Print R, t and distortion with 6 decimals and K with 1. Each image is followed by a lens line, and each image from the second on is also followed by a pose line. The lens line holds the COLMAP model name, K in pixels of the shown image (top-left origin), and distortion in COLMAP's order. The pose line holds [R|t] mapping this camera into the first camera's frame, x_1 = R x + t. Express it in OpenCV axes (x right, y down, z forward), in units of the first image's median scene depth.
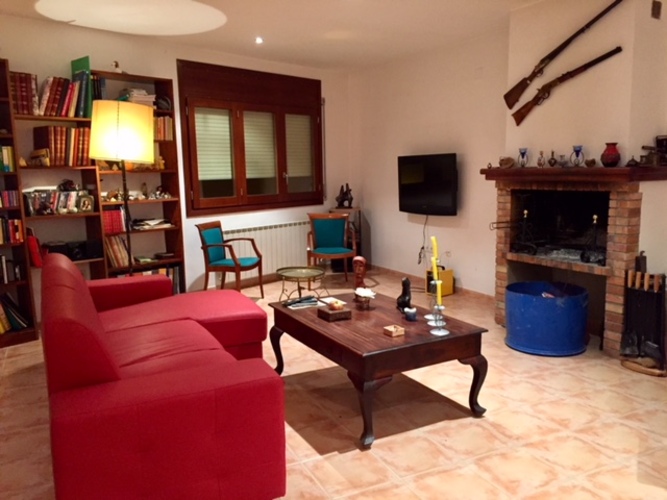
lens RADIAL K [[566.0, 0, 334.1], [0, 566.0, 249.3], [0, 0, 1]] dist [0.057288, -0.081390]
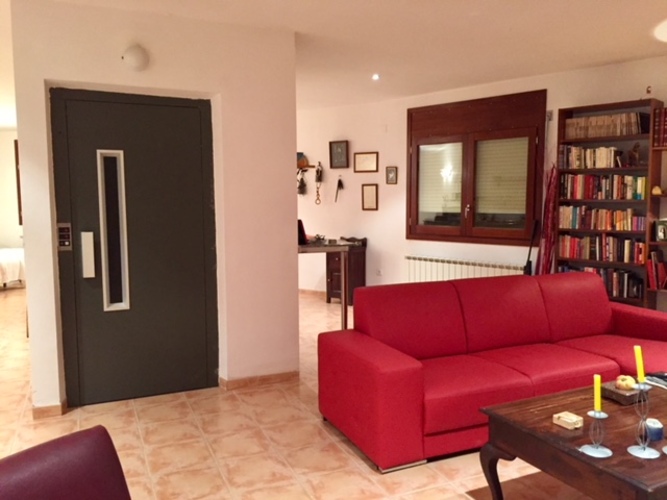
lens RADIAL K [[566.0, 0, 335.2], [0, 566.0, 250.4], [0, 0, 1]] dist [0.057288, -0.081390]
pose [[-0.131159, 0.086175, -0.987609, 0.612450], [-0.134408, 0.985470, 0.103838, -0.073271], [0.982208, 0.146362, -0.117670, 0.558166]]
